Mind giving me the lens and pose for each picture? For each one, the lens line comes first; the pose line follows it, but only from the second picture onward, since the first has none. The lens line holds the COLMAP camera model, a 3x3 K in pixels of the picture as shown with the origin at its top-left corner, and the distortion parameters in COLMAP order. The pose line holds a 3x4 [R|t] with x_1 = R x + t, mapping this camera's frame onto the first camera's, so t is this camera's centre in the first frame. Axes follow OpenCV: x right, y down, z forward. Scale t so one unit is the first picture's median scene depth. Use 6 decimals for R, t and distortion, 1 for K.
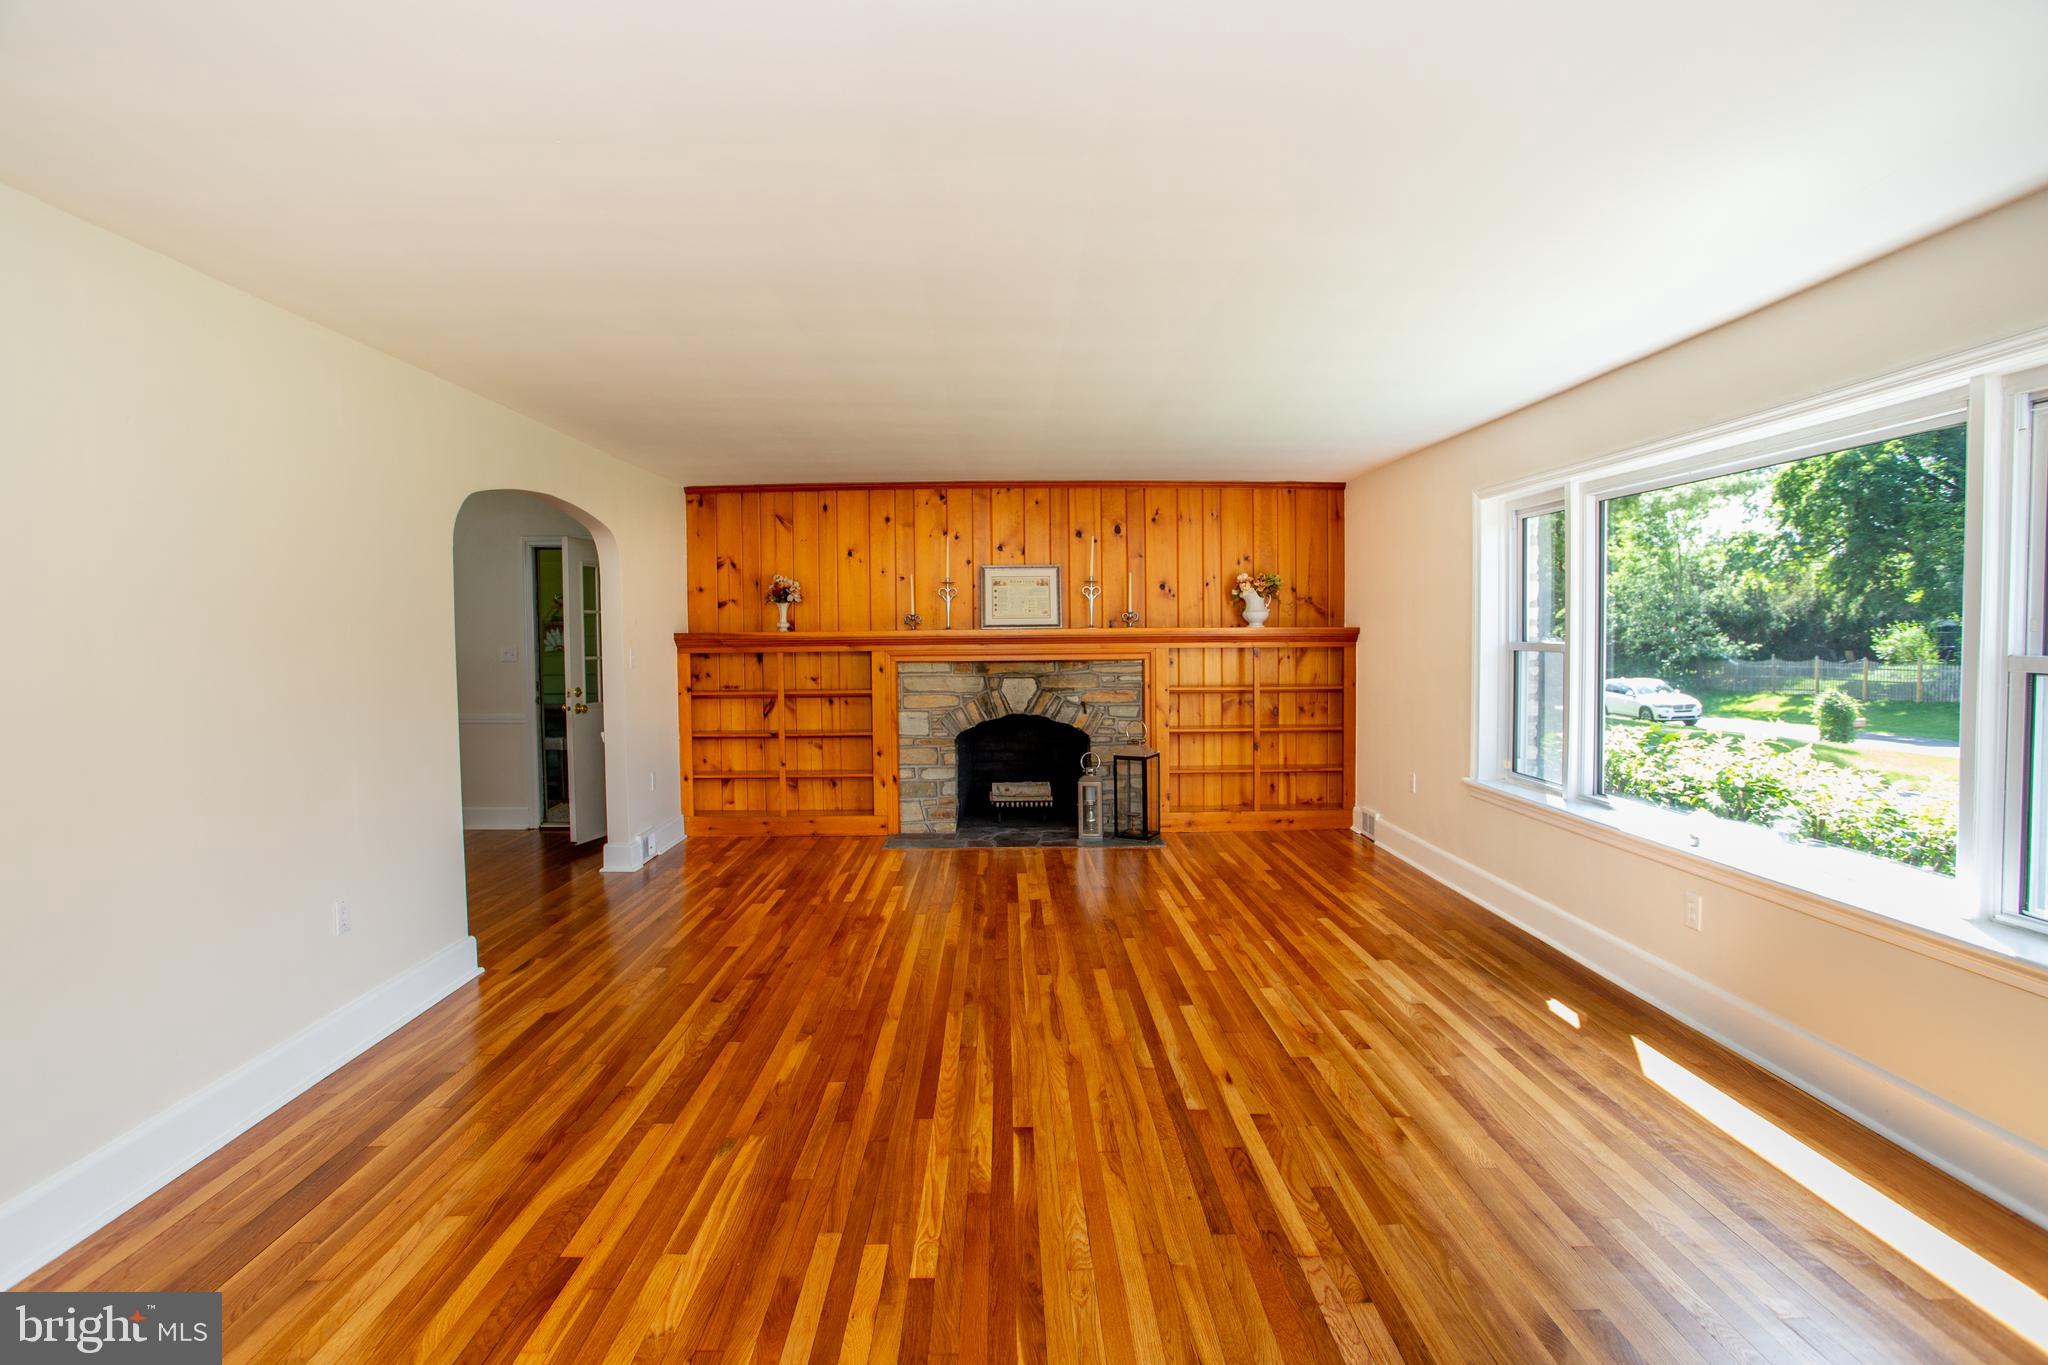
lens RADIAL K [[991.9, 0, 1016.6], [0, 991.9, 677.0], [0, 0, 1]] dist [-0.053719, 0.011940]
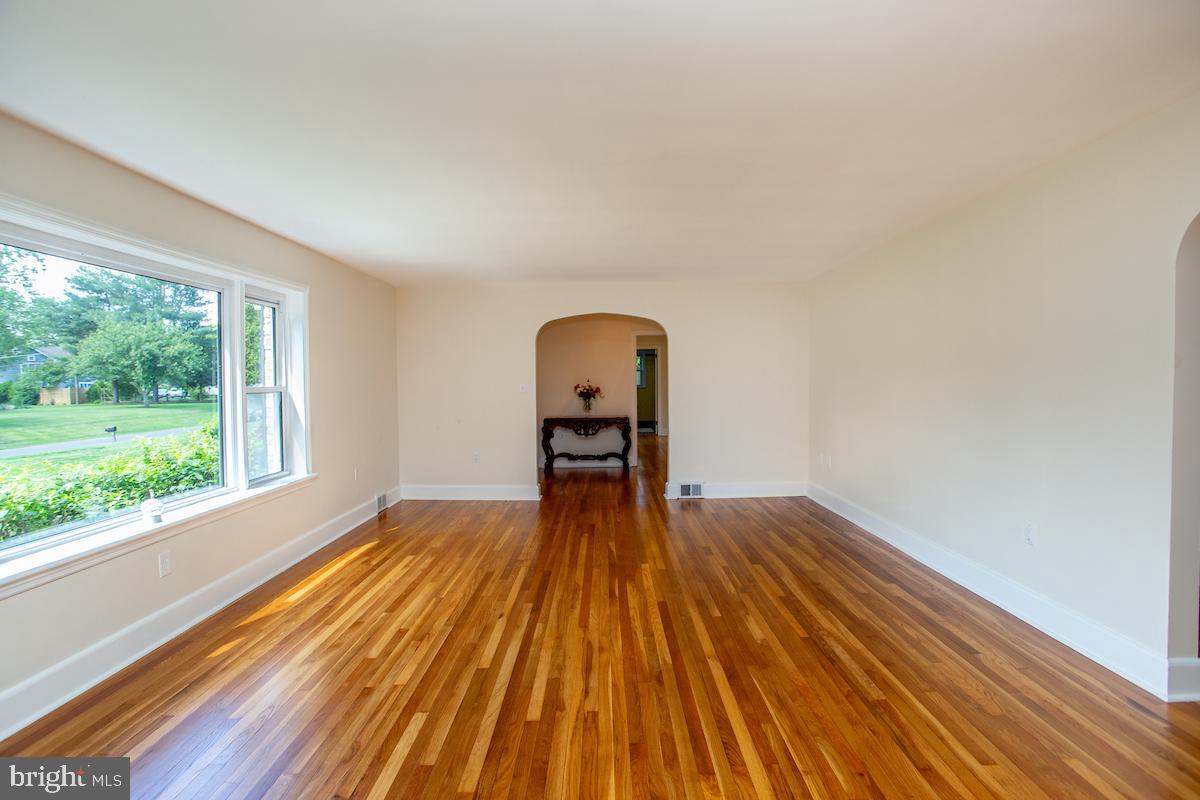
lens RADIAL K [[581.2, 0, 596.4], [0, 581.2, 392.1], [0, 0, 1]] dist [-0.053719, 0.011940]
pose [[-0.999397, 0.021239, 0.027453, 0.000288], [0.023072, 0.997399, 0.068280, -0.050335], [-0.025931, 0.068873, -0.997288, 1.344599]]
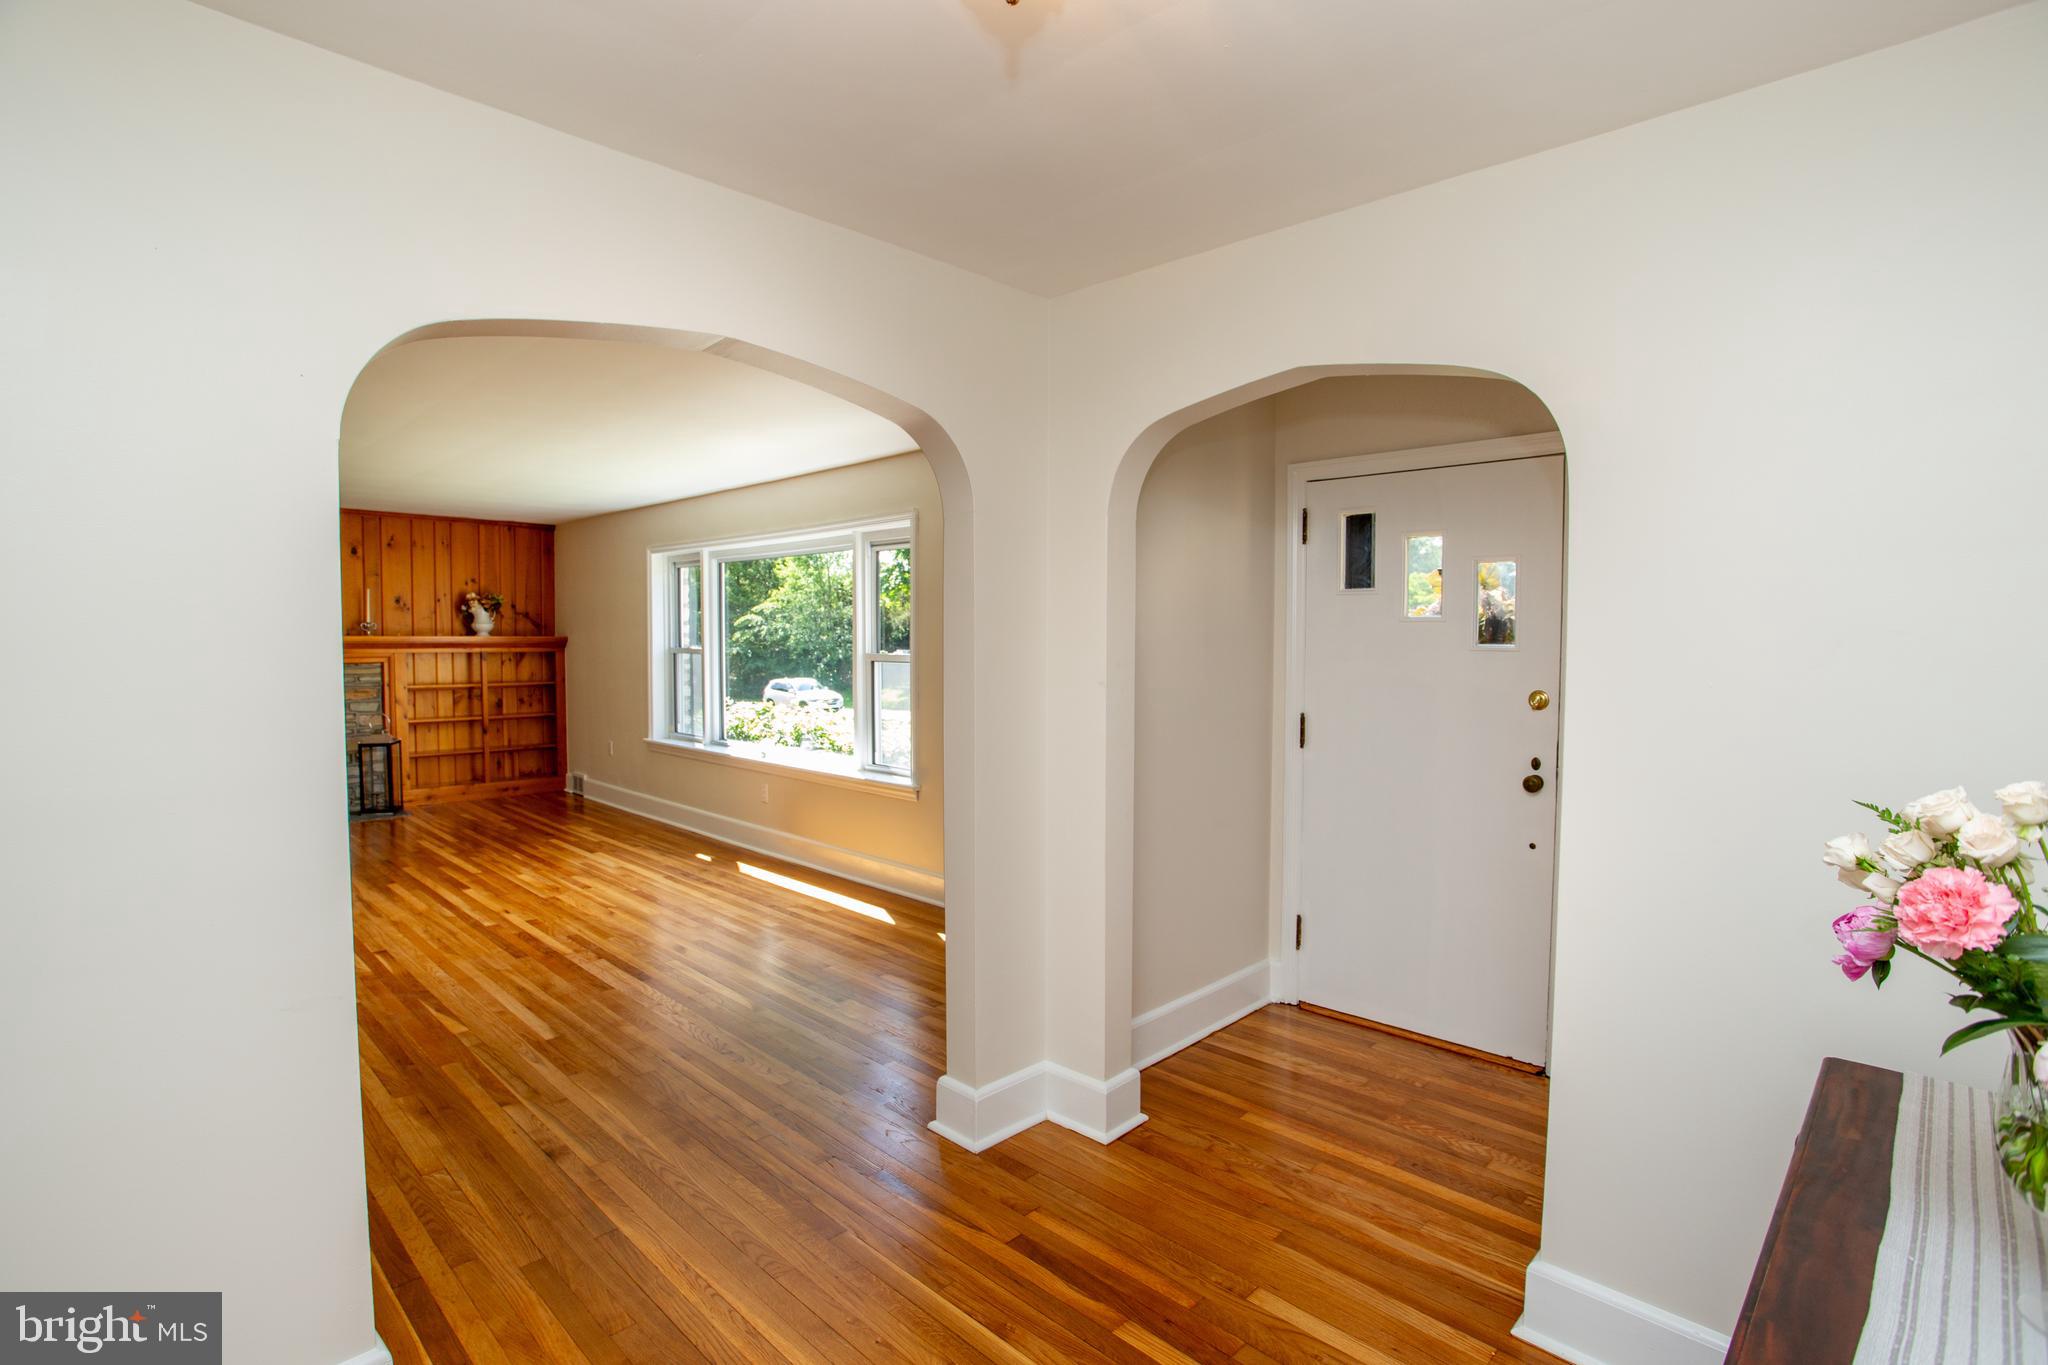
lens RADIAL K [[991.9, 0, 1006.0], [0, 991.9, 679.5], [0, 0, 1]] dist [-0.053719, 0.011940]
pose [[0.718788, -0.019596, 0.694953, -0.207643], [0.022106, 0.999741, 0.005326, 0.018481], [-0.694877, 0.011534, 0.719036, -0.508054]]
